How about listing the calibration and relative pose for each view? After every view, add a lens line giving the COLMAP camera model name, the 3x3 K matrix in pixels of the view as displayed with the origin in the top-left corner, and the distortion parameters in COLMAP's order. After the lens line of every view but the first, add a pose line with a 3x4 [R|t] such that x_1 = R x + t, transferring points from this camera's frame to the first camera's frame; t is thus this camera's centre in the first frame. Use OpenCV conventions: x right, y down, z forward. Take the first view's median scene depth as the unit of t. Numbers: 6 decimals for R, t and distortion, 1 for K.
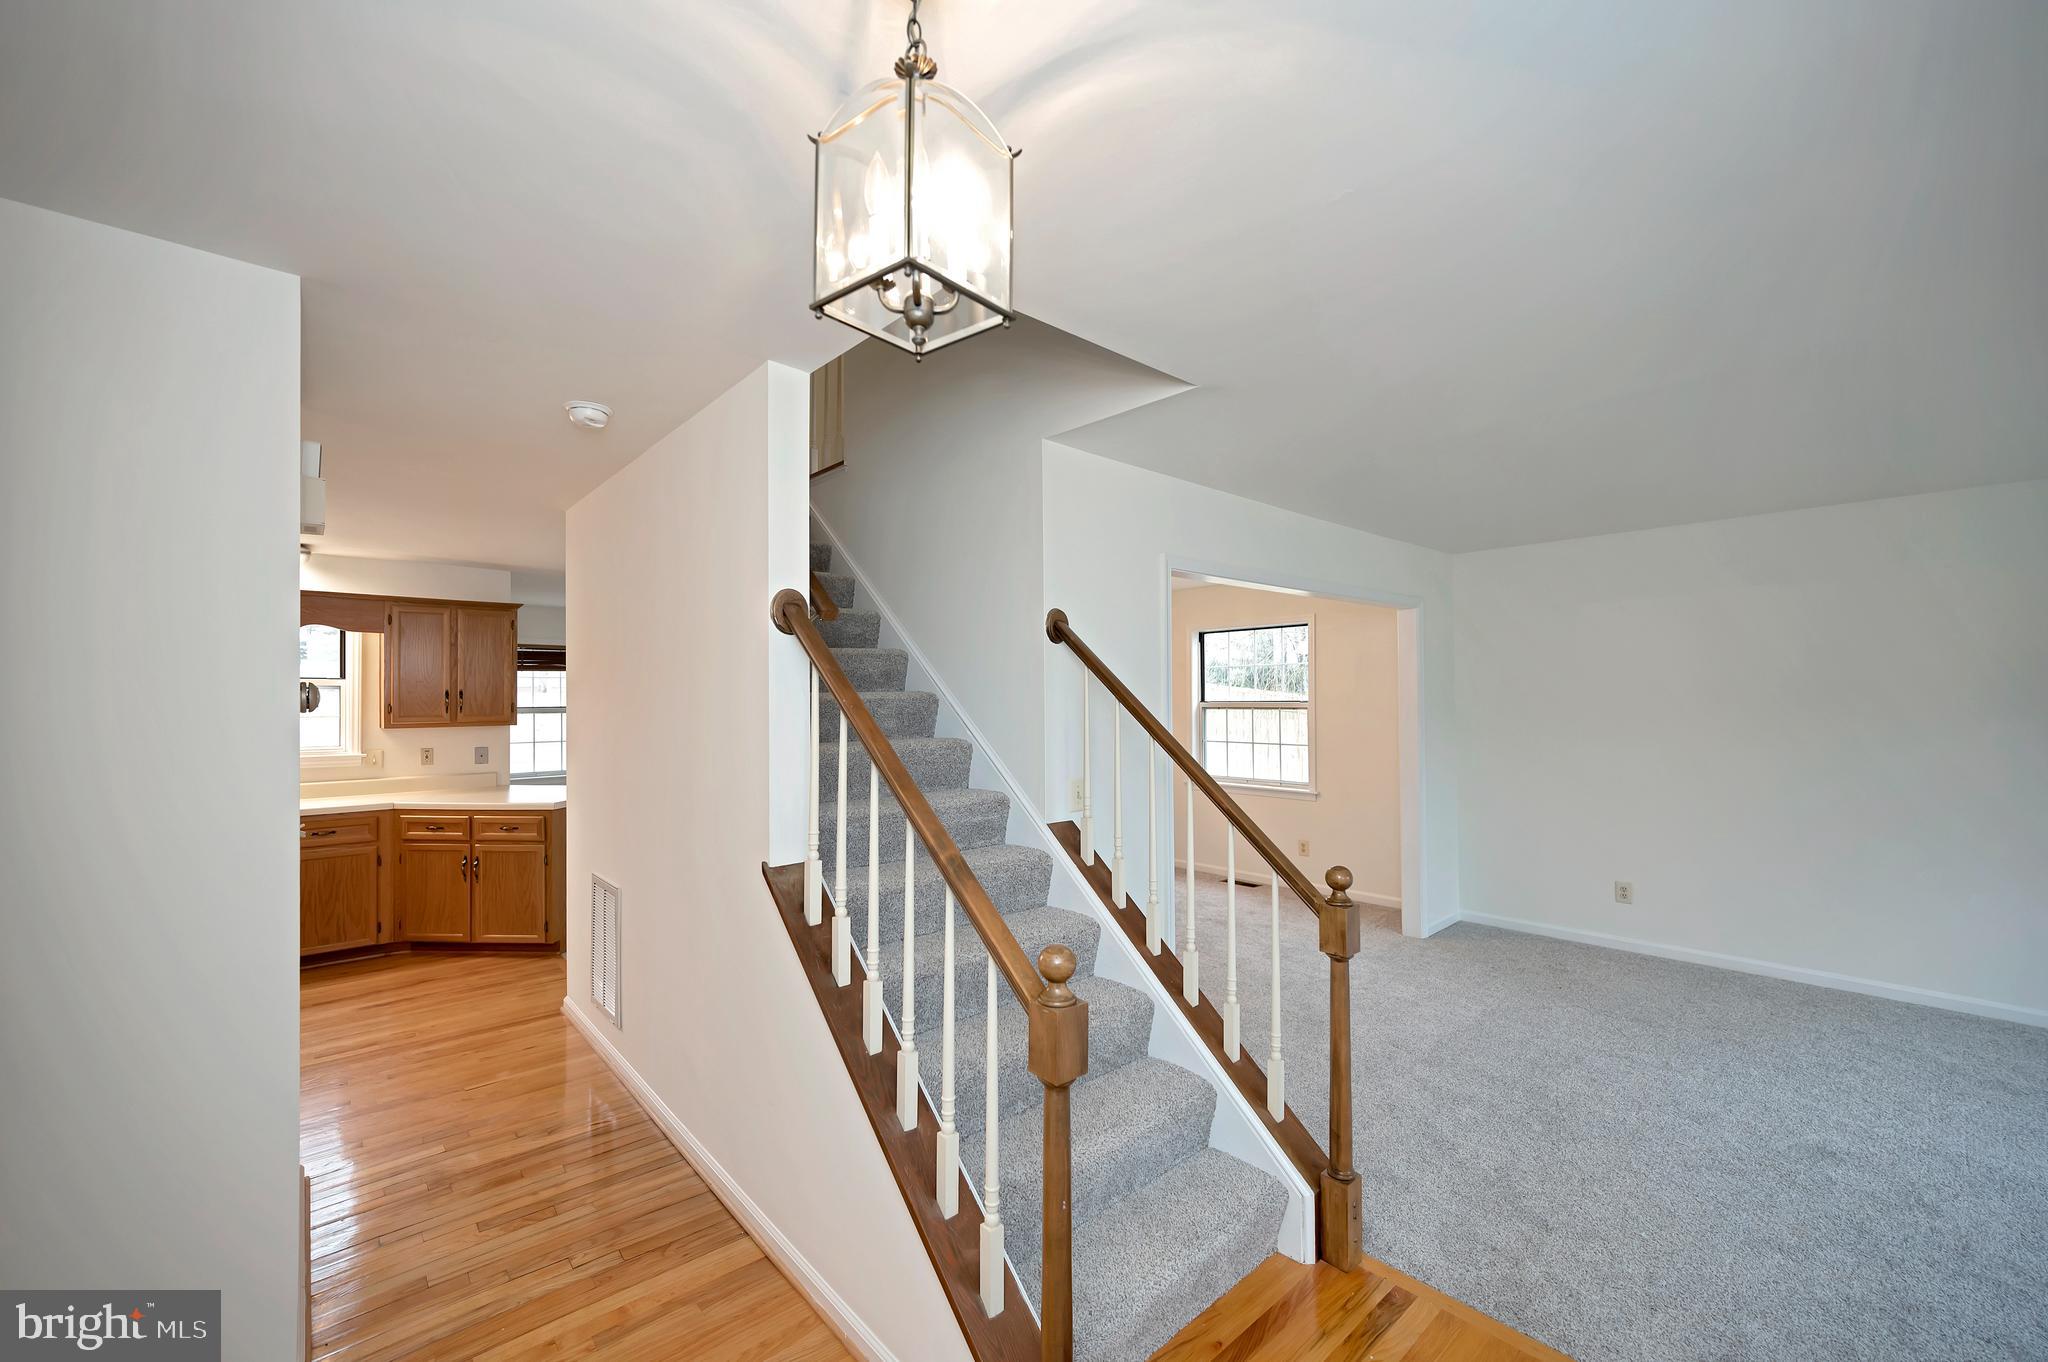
lens RADIAL K [[814.1, 0, 1024.0], [0, 814.1, 681.0], [0, 0, 1]] dist [0.000842, 0.000053]
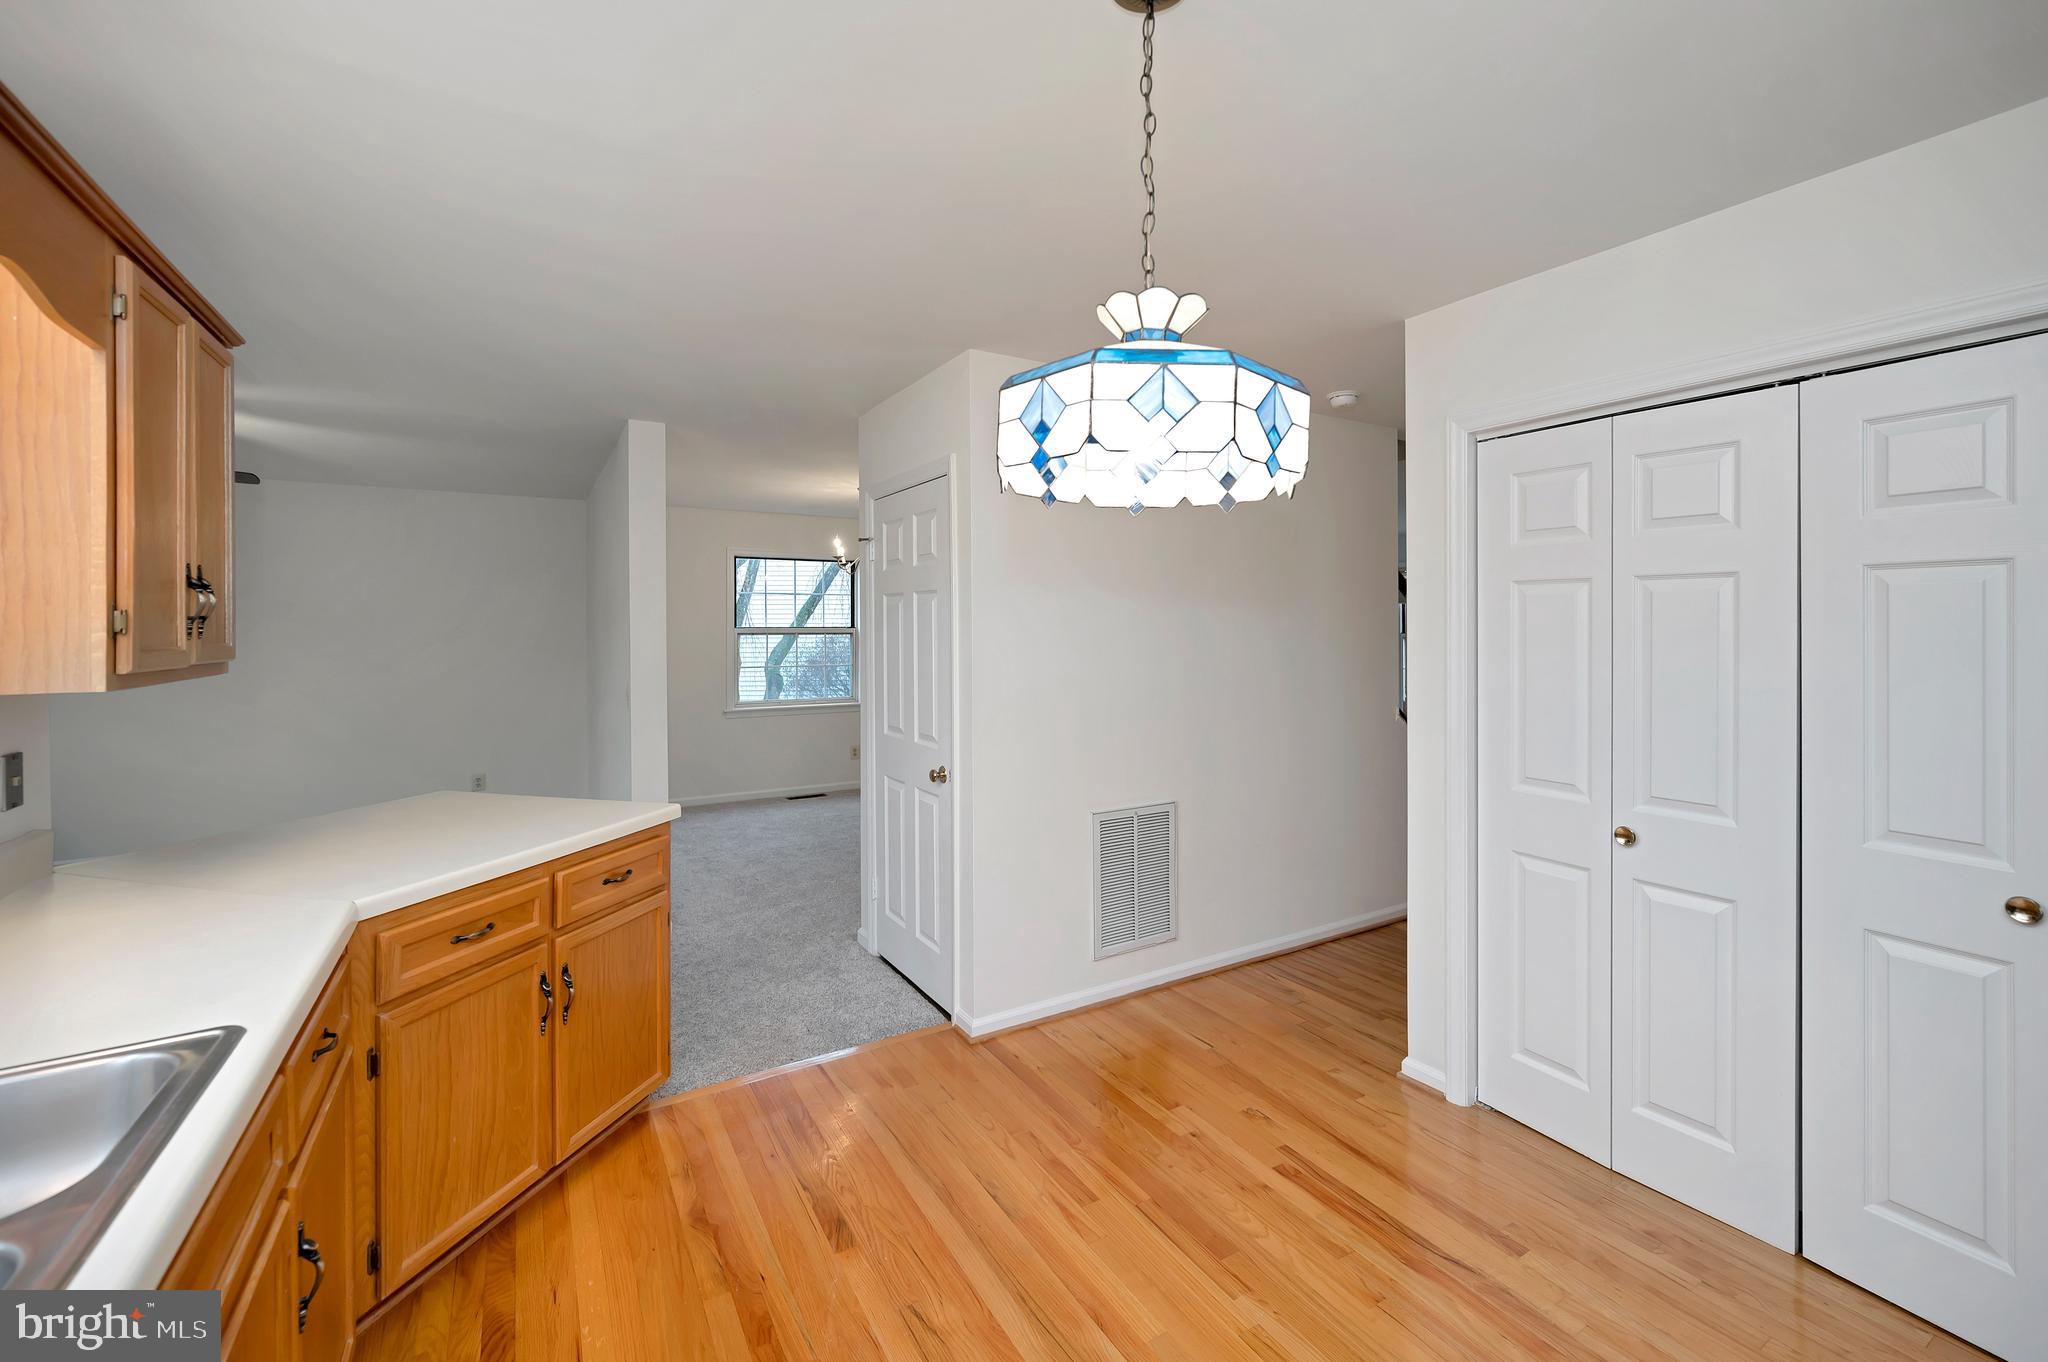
lens RADIAL K [[843.9, 0, 1039.1], [0, 843.9, 633.1], [0, 0, 1]] dist [-0.000346, -0.000001]
pose [[0.178258, 0.001174, 0.983983, -1.062569], [-0.018323, 0.999830, 0.002126, 0.033439], [-0.983813, -0.018409, 0.178249, 0.669896]]
